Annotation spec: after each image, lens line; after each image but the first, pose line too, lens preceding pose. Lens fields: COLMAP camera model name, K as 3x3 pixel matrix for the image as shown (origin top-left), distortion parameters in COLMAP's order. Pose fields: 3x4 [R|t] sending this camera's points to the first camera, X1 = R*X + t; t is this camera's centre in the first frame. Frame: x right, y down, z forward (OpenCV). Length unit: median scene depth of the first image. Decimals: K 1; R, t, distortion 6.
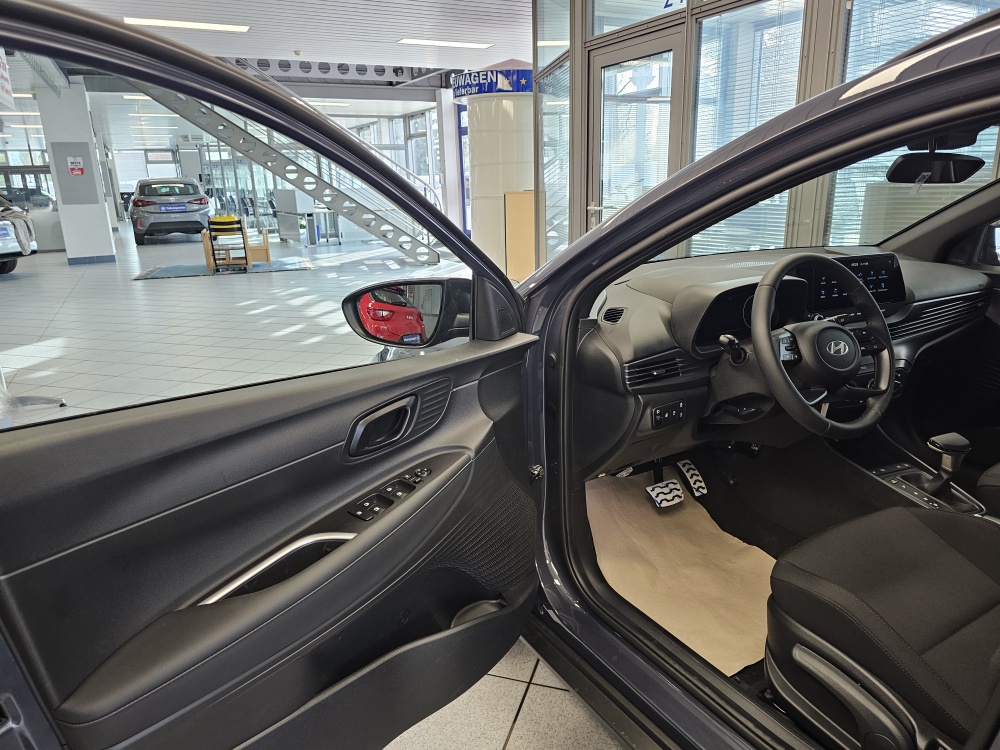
lens RADIAL K [[690.2, 0, 509.7], [0, 690.2, 353.6], [0, 0, 1]] dist [0.039865, -0.031462]
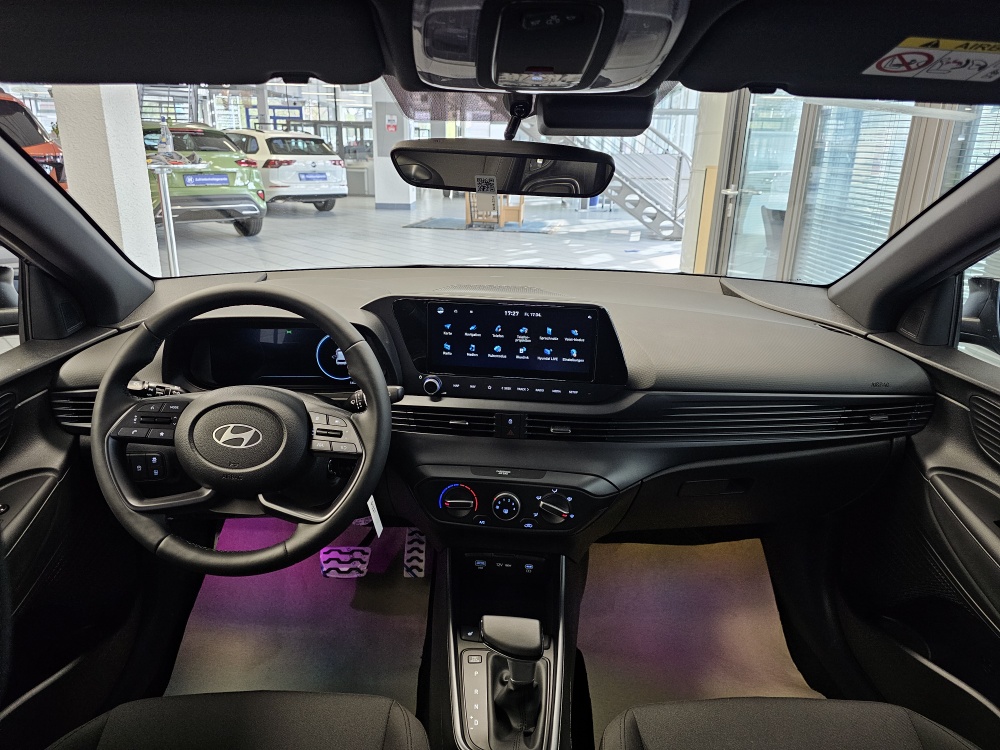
lens RADIAL K [[690.2, 0, 514.9], [0, 690.2, 358.6], [0, 0, 1]] dist [0.039865, -0.031462]
pose [[0.873975, 0.183465, -0.450010, 0.672535], [-0.158314, 0.982972, 0.093283, -0.124334], [0.459461, -0.010284, 0.888138, 0.367219]]
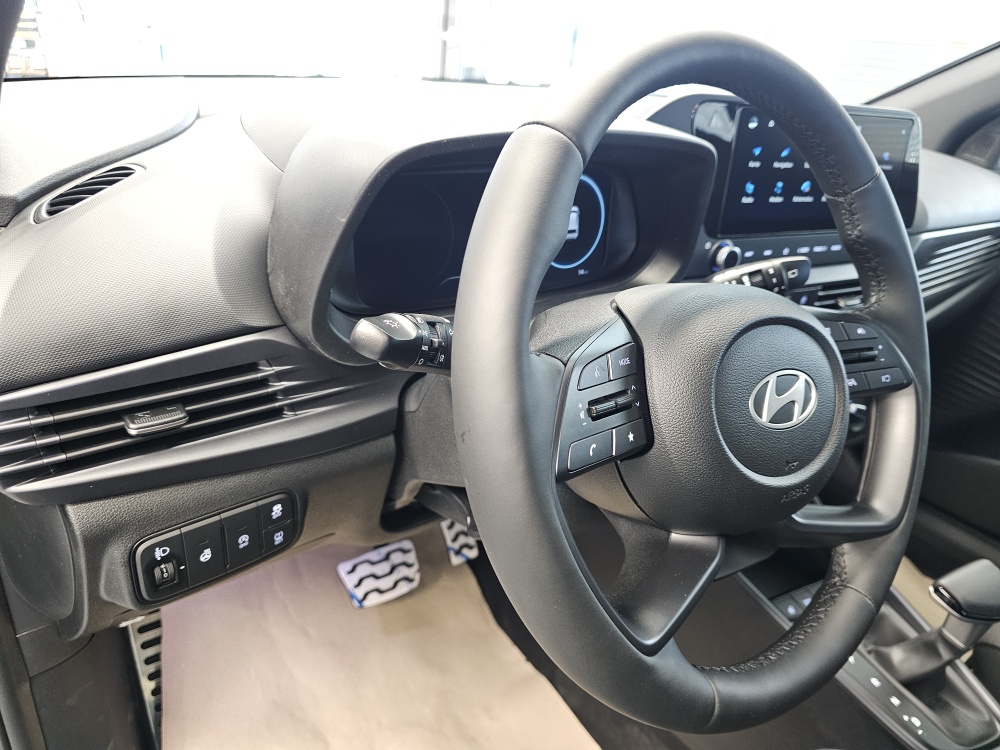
lens RADIAL K [[690.2, 0, 495.3], [0, 690.2, 358.5], [0, 0, 1]] dist [0.039865, -0.031462]
pose [[0.989128, 0.070302, 0.129166, 0.219109], [-0.092813, 0.979734, 0.177504, -0.041949], [-0.114069, -0.187562, 0.975607, 0.509290]]
